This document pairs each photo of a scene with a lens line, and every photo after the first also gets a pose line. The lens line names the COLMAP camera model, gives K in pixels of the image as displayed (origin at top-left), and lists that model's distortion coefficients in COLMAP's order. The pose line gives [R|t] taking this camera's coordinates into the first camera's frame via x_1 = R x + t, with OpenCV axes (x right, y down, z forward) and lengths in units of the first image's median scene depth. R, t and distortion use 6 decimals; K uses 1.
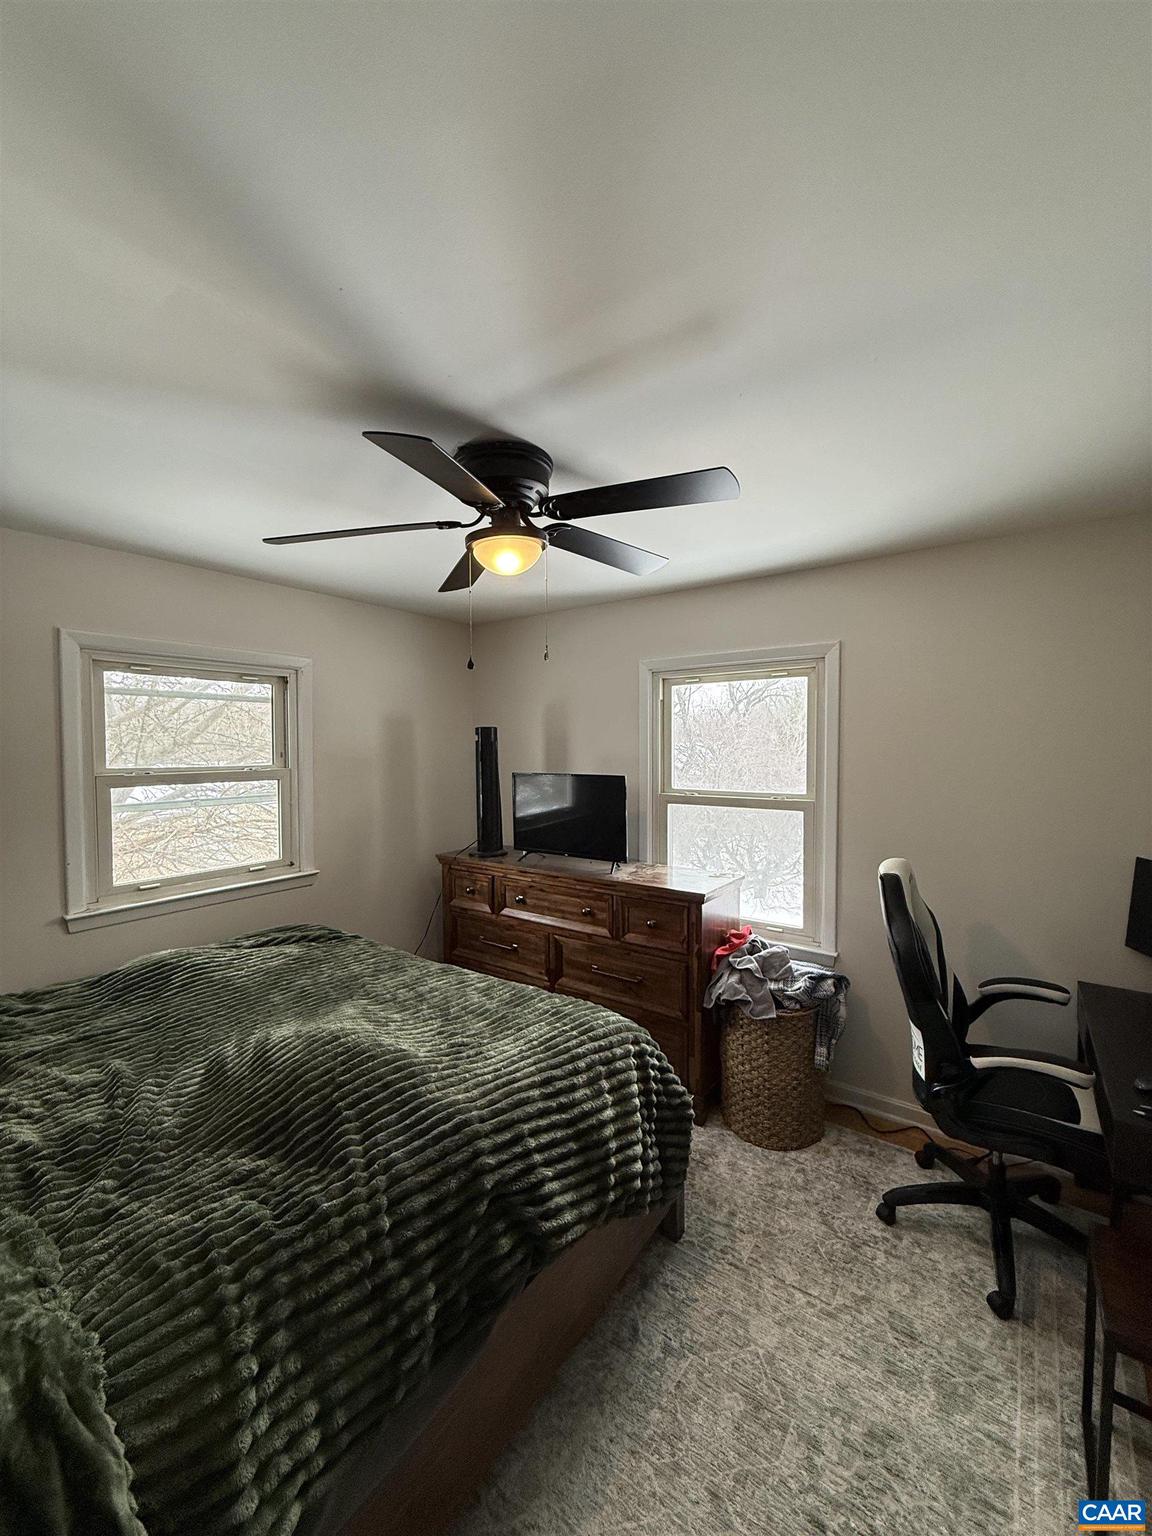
lens RADIAL K [[614.4, 0, 579.6], [0, 614.4, 766.5], [0, 0, 1]] dist [-0.000062, -0.000504]
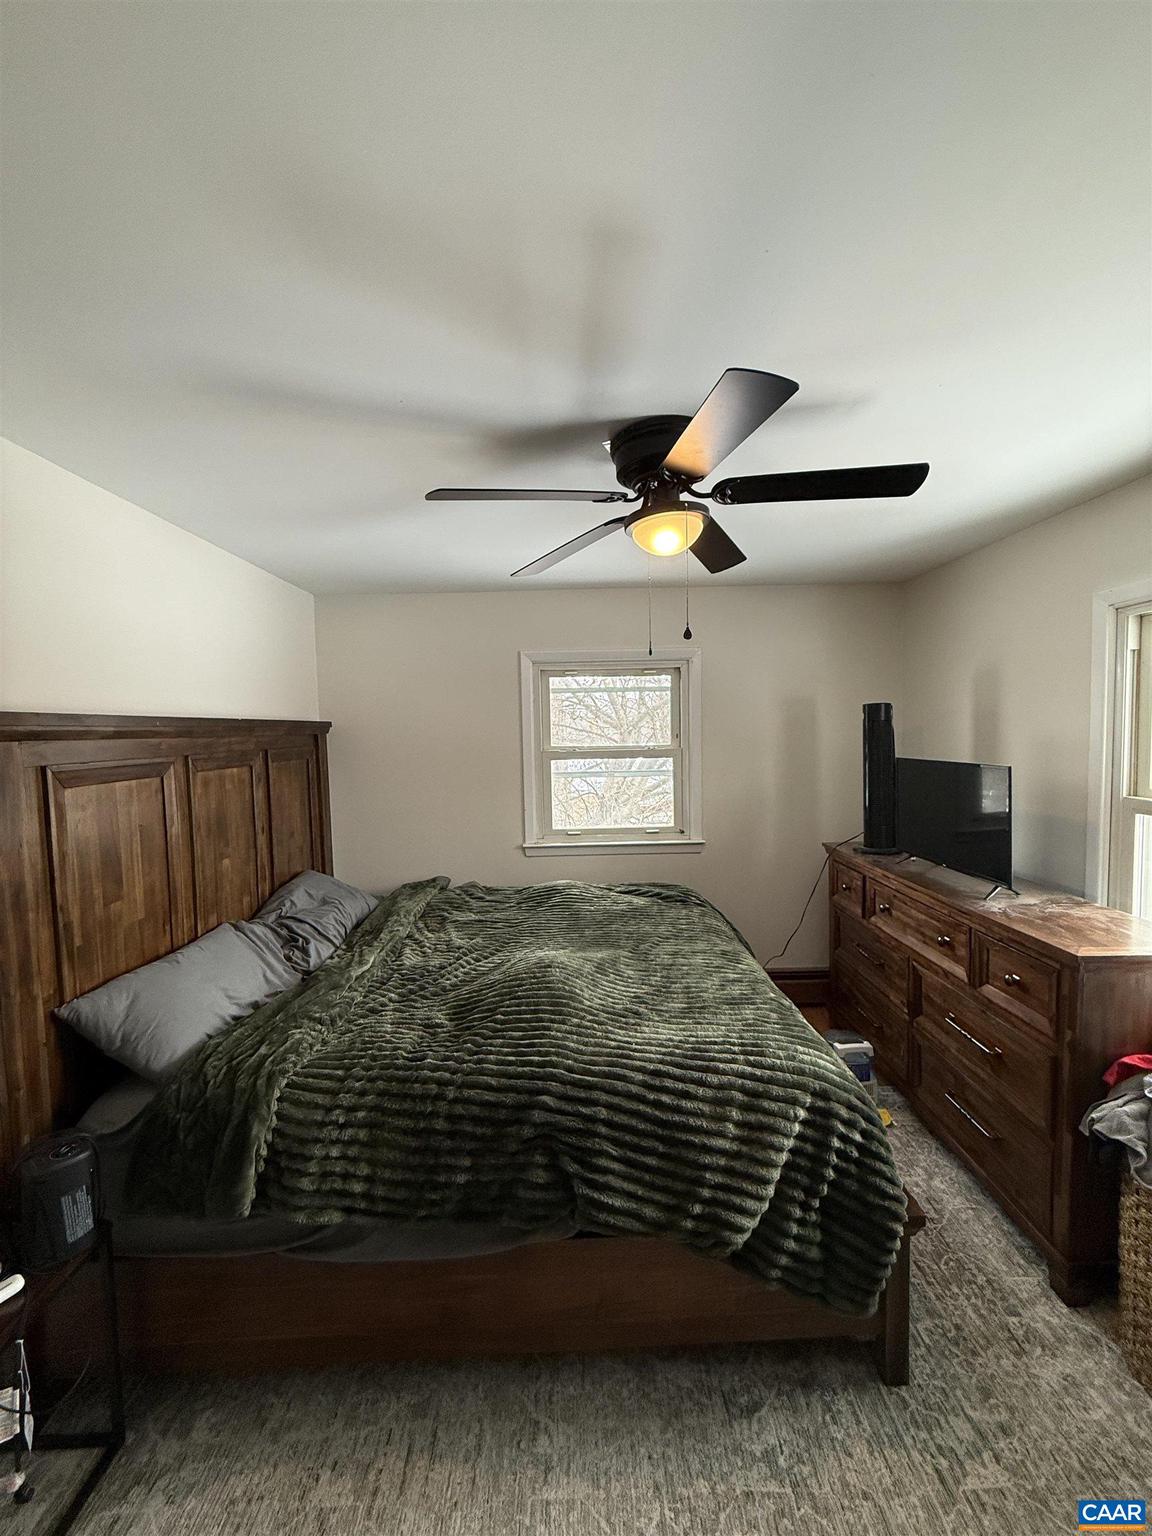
lens RADIAL K [[614.4, 0, 572.9], [0, 614.4, 766.6], [0, 0, 1]] dist [-0.000062, -0.000504]
pose [[0.586708, 0.041645, -0.808727, 0.538642], [-0.010980, 0.998994, 0.043477, -0.015529], [0.809724, -0.016628, 0.586575, 0.271212]]
